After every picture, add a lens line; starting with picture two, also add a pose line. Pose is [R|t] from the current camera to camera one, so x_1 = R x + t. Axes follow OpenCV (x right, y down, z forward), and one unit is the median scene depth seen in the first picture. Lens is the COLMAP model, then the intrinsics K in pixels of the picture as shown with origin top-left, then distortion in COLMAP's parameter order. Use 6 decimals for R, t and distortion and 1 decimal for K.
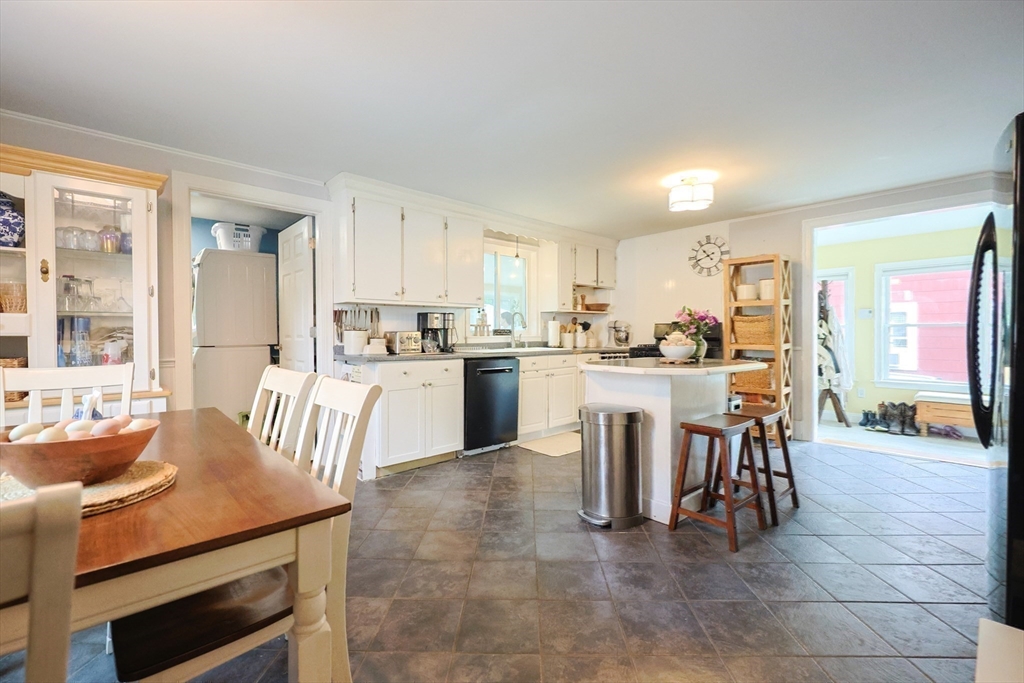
lens RADIAL K [[435.1, 0, 511.8], [0, 435.1, 334.8], [0, 0, 1]] dist [0.000018, -0.000333]
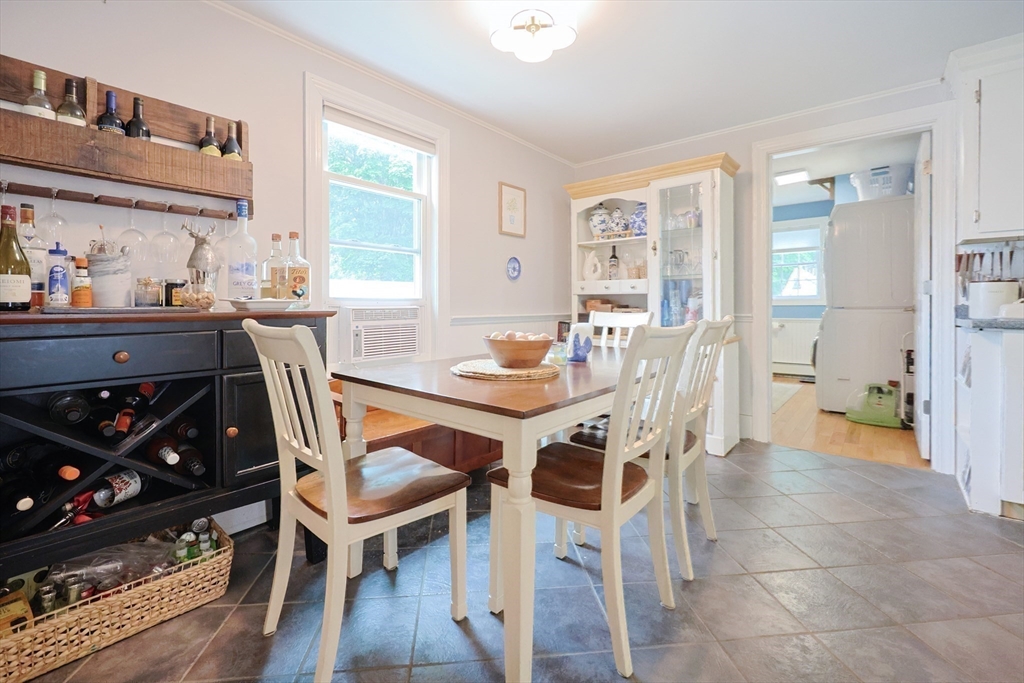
lens RADIAL K [[442.8, 0, 507.7], [0, 442.8, 305.9], [0, 0, 1]] dist [-0.002862, -0.000416]
pose [[0.130716, 0.005031, -0.991407, 0.185449], [-0.000672, 0.999987, 0.004986, 0.021151], [0.991420, 0.000015, 0.130718, 0.180509]]
